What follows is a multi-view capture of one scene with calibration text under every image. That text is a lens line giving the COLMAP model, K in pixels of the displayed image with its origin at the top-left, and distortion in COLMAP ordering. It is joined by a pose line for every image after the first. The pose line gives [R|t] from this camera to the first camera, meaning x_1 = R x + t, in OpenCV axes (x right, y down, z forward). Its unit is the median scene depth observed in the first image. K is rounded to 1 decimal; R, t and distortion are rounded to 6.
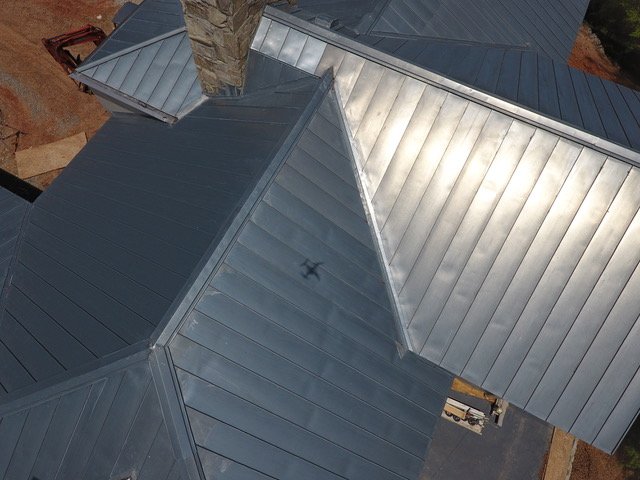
lens RADIAL K [[374.7, 0, 316.7], [0, 374.7, 236.8], [0, 0, 1]] dist [-0.008517, 0.000358]
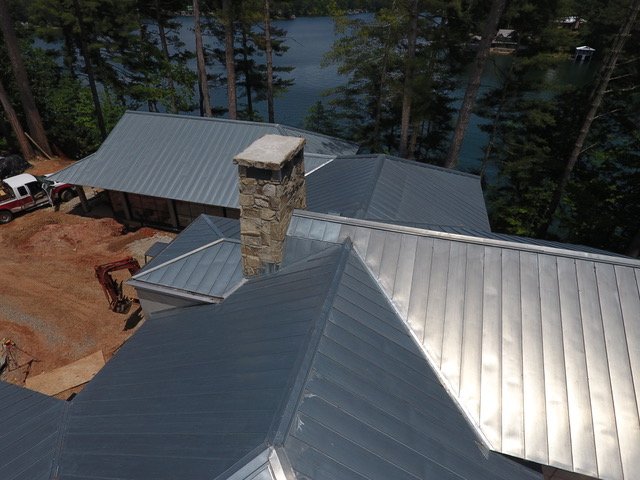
lens RADIAL K [[374.7, 0, 315.7], [0, 374.7, 237.1], [0, 0, 1]] dist [-0.008517, 0.000358]
pose [[0.979604, -0.115086, 0.164717, -0.281997], [0.190196, 0.795506, -0.575323, 0.300983], [-0.064822, 0.594917, 0.801169, -0.105890]]
